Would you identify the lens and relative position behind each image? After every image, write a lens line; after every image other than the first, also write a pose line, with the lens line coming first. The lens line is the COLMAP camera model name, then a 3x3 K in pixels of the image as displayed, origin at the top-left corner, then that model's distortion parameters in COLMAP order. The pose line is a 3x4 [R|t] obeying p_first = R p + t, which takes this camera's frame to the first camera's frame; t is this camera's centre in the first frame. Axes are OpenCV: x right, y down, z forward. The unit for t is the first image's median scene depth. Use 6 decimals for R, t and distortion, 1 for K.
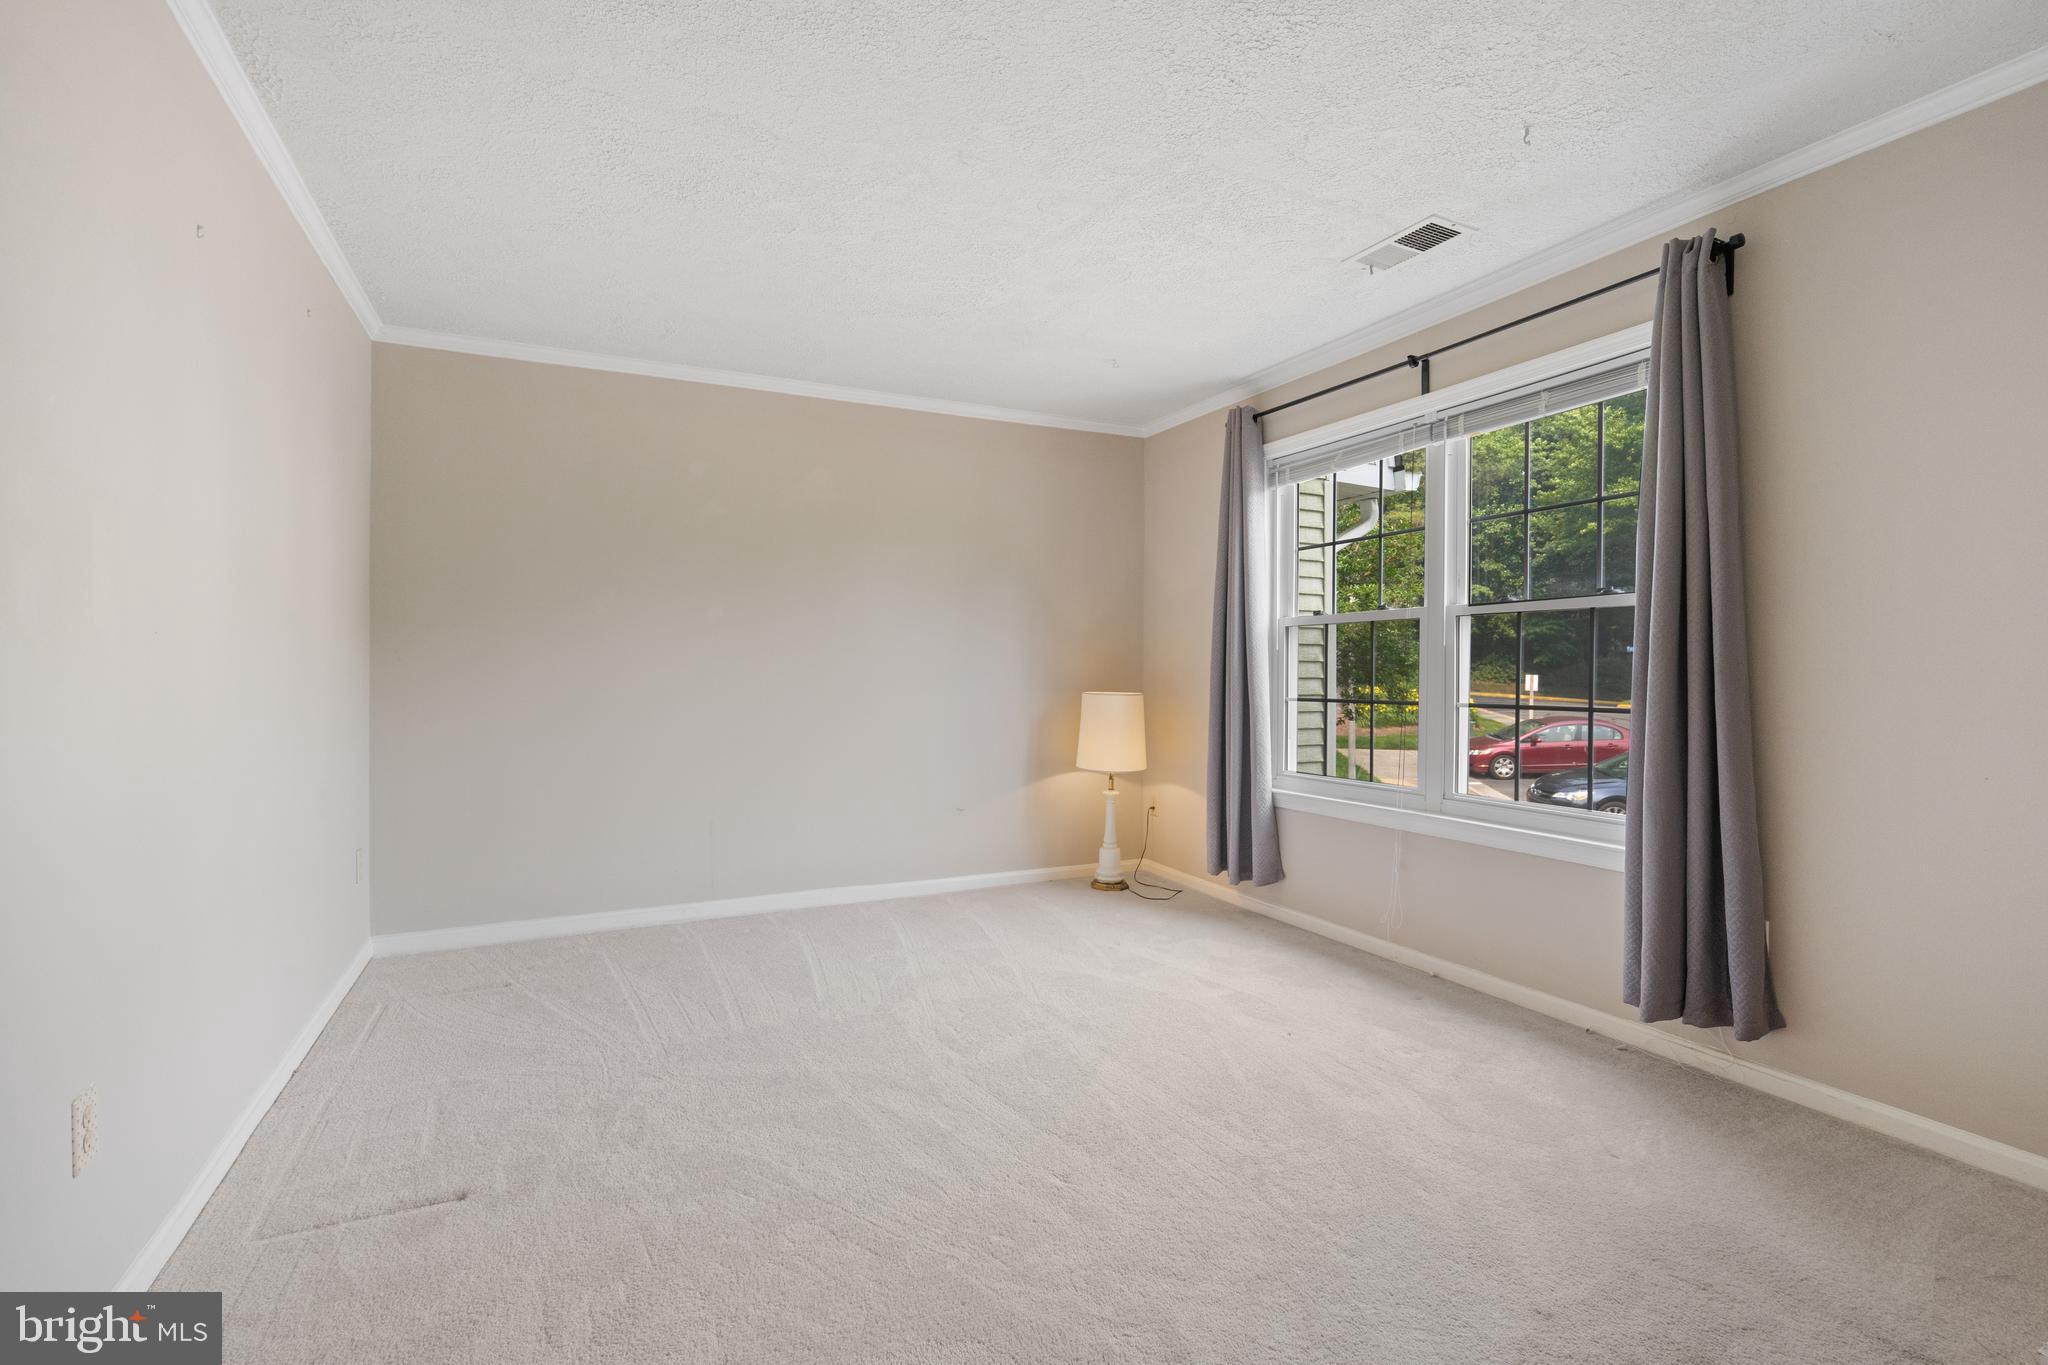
lens RADIAL K [[932.0, 0, 1033.9], [0, 932.0, 687.9], [0, 0, 1]] dist [-0.000742, 0.003039]
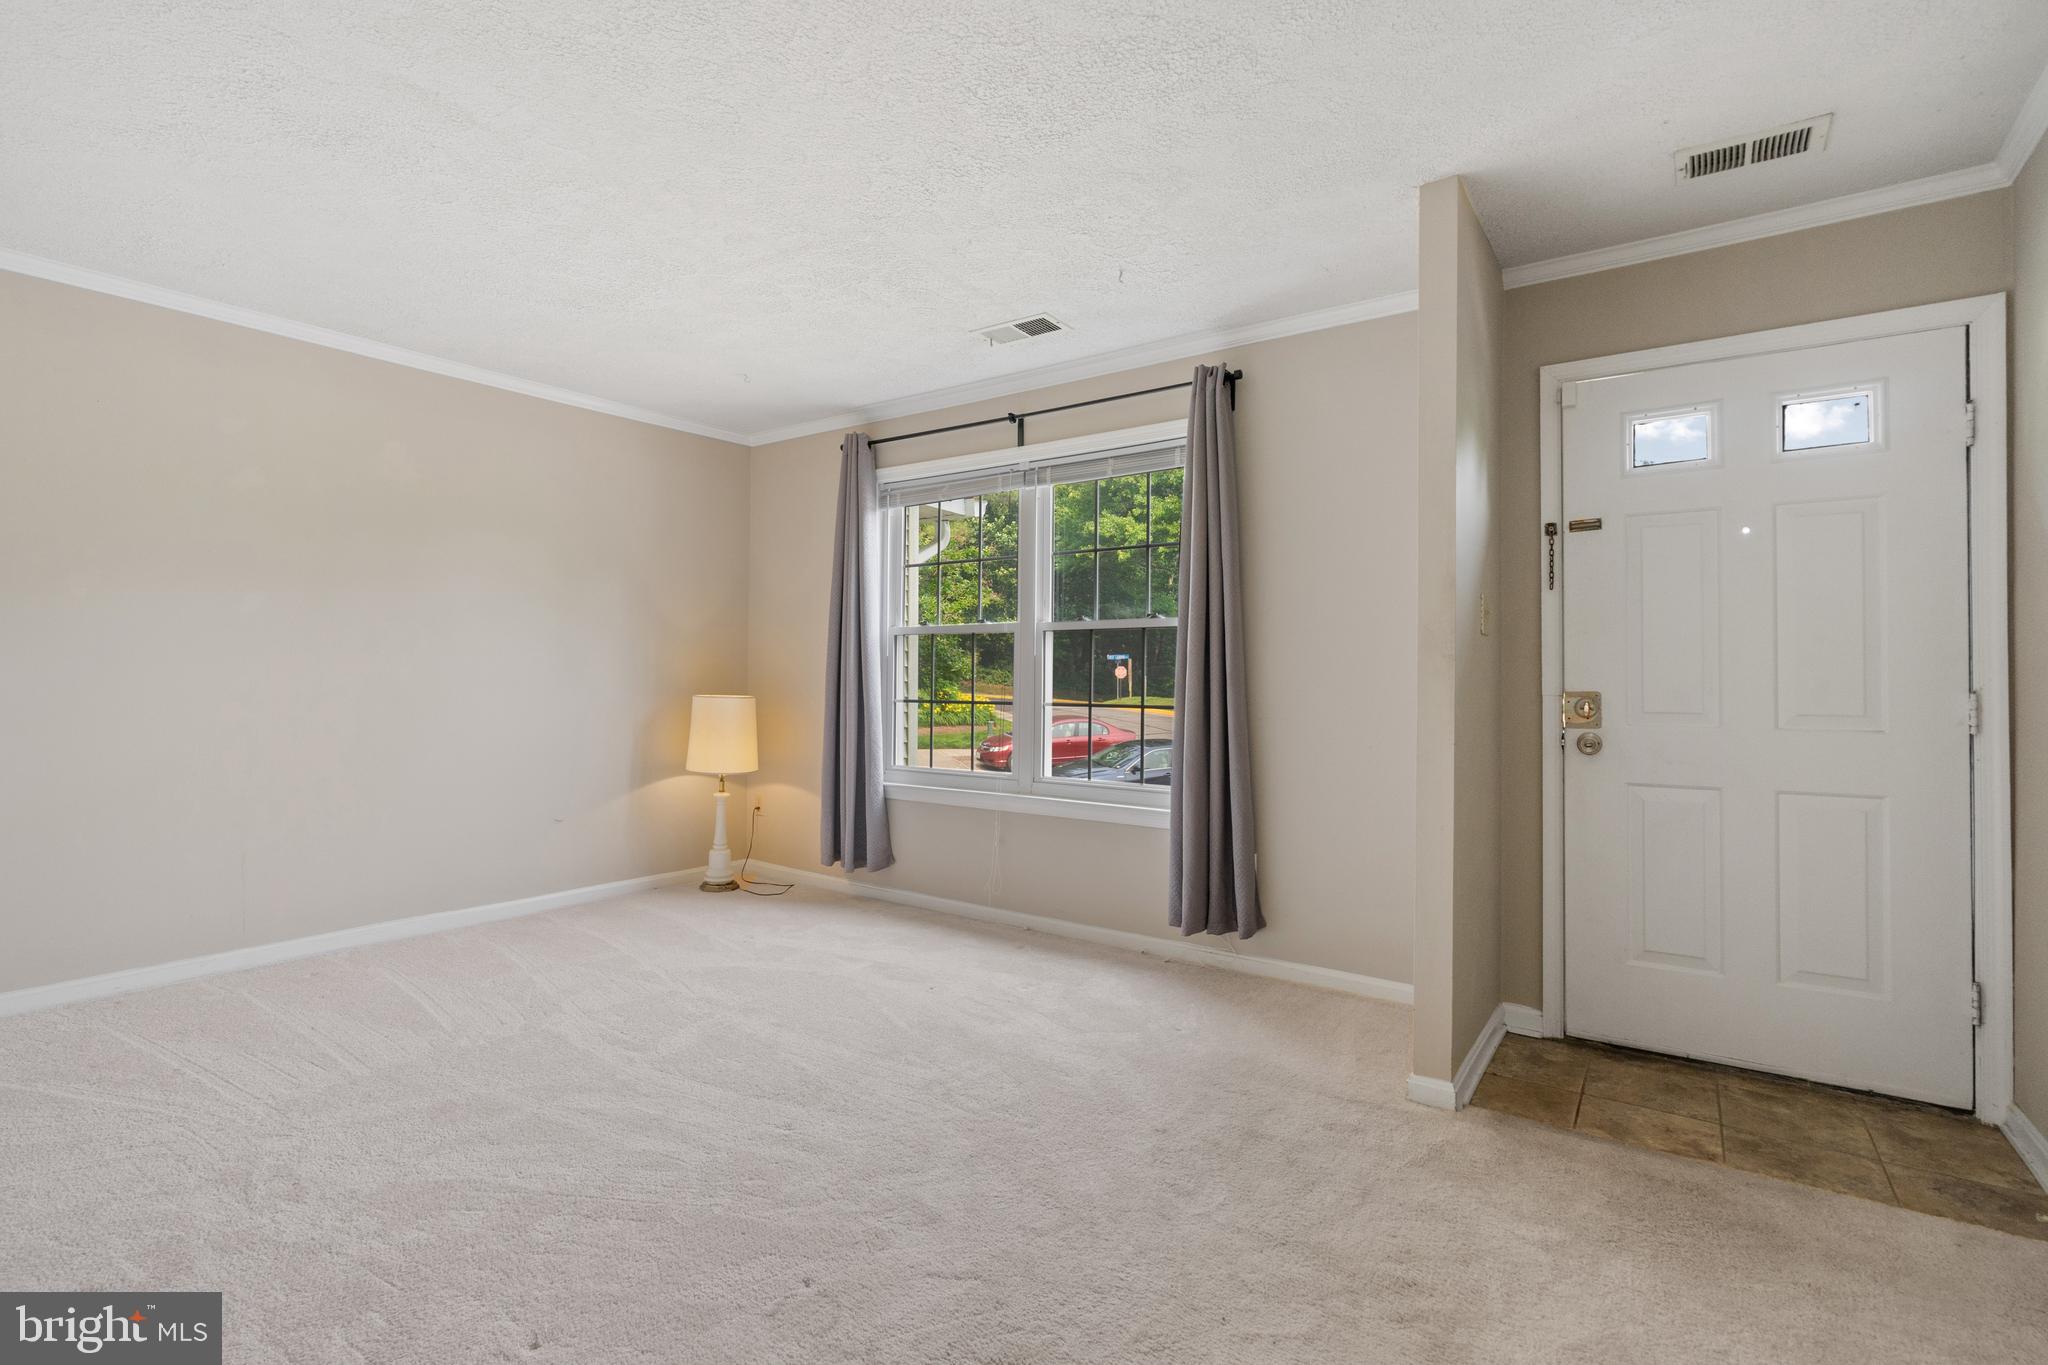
lens RADIAL K [[932.0, 0, 1035.2], [0, 932.0, 685.6], [0, 0, 1]] dist [-0.000742, 0.003039]
pose [[0.885320, 0.000238, 0.464983, -0.162900], [0.002358, 0.999985, -0.005001, 0.000218], [-0.464977, 0.005523, 0.885306, -0.097741]]
